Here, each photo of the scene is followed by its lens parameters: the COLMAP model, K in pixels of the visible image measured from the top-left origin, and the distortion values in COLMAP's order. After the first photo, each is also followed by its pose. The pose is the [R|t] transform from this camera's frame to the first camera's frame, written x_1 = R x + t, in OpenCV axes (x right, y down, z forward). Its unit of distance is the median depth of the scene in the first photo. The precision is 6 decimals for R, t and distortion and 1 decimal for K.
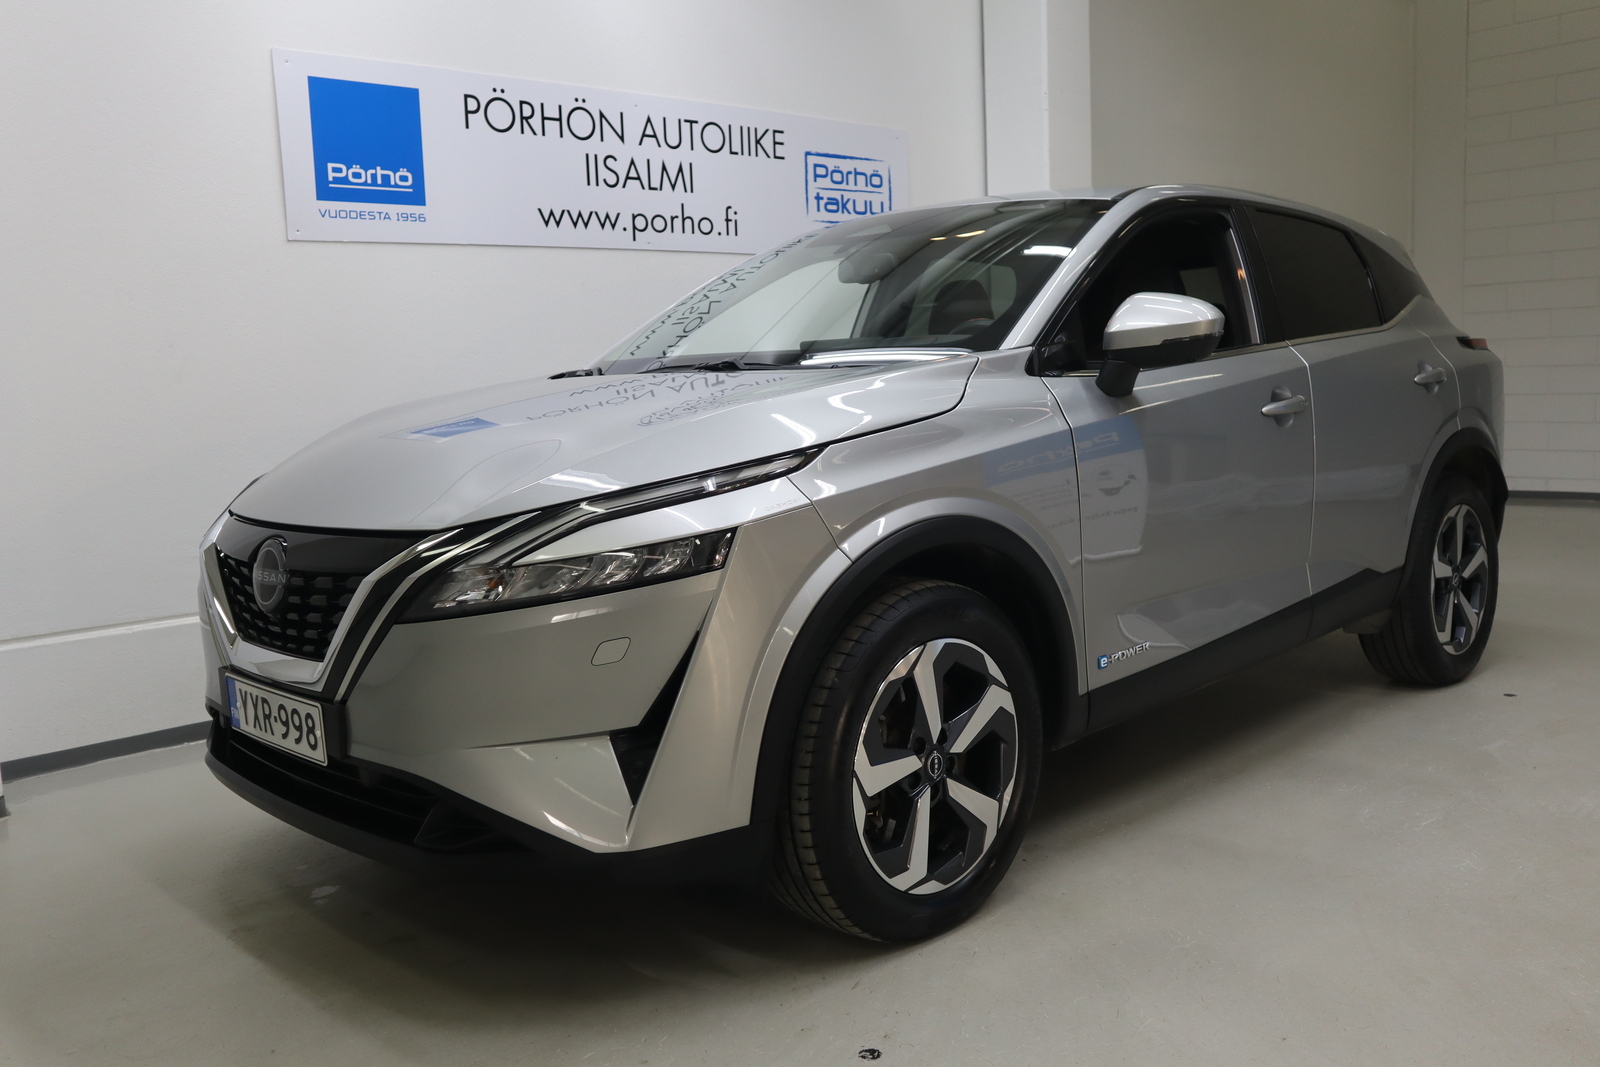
lens RADIAL K [[1389.3, 0, 799.9], [0, 1389.3, 533.5], [0, 0, 1]] dist [-0.037675, 0.008154]
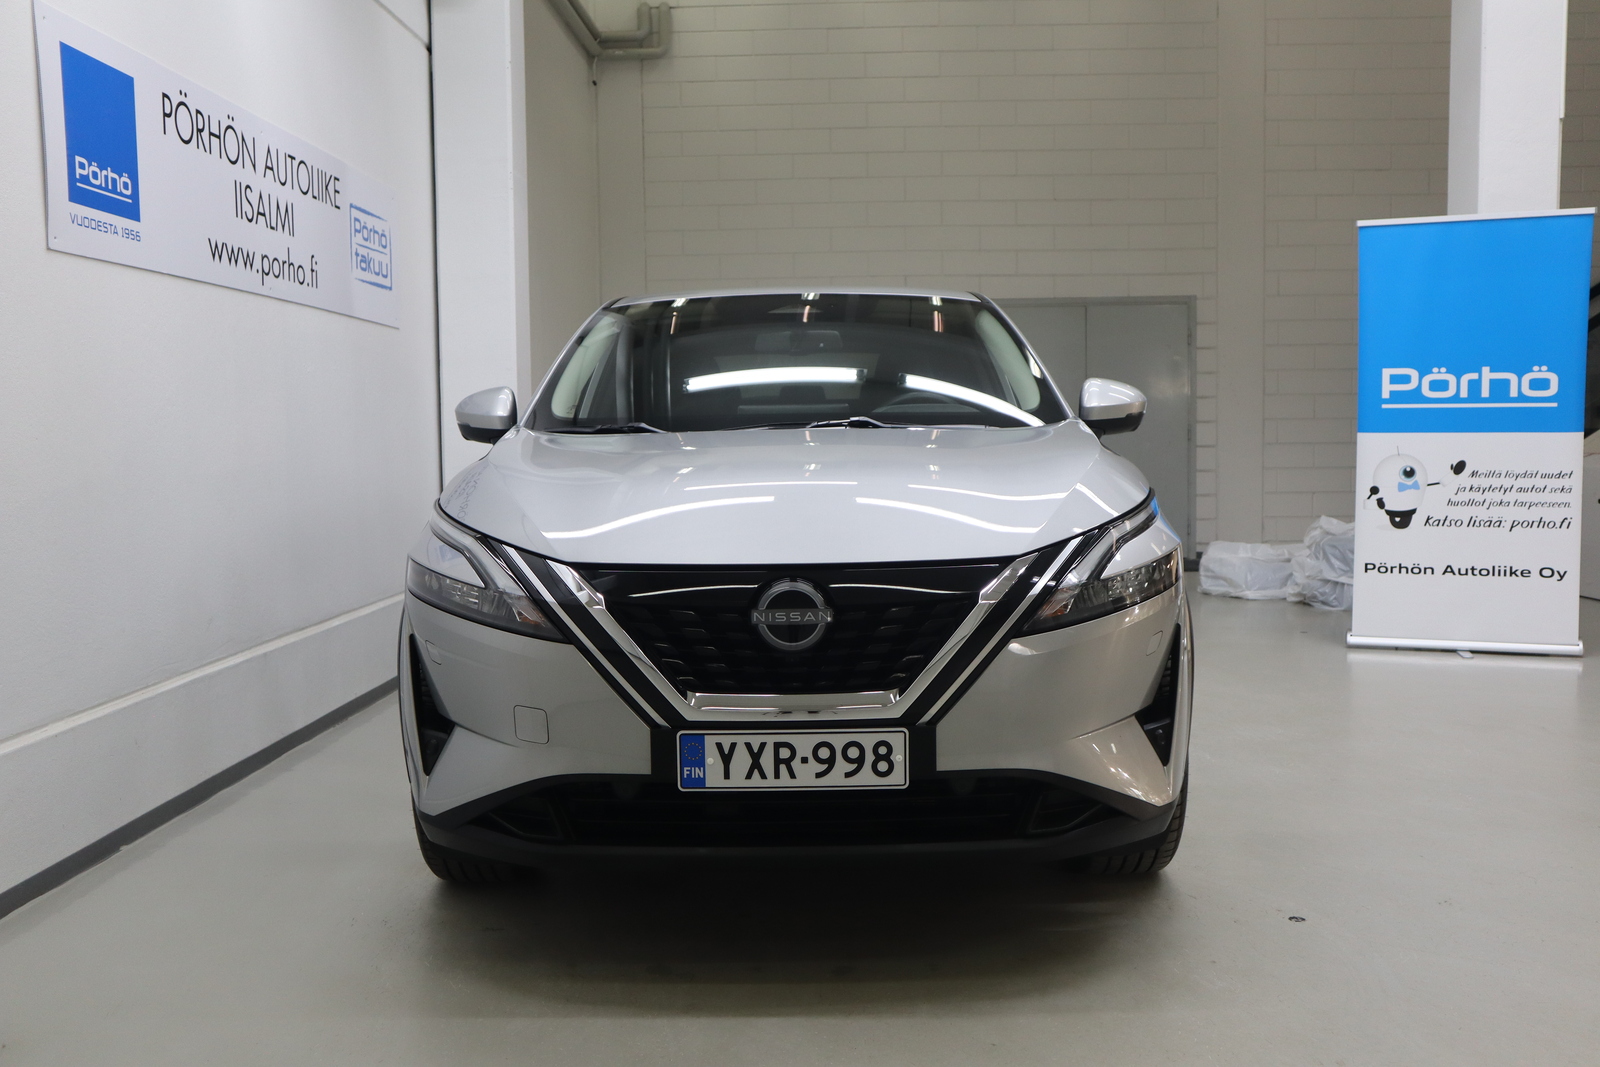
lens RADIAL K [[1511.1, 0, 803.4], [0, 1511.1, 528.4], [0, 0, 1]] dist [0.009820, 0.000000]
pose [[0.701657, -0.018675, 0.712271, -0.588919], [0.071111, 0.996501, -0.043924, 0.007603], [-0.708958, 0.081470, 0.700529, 0.110199]]
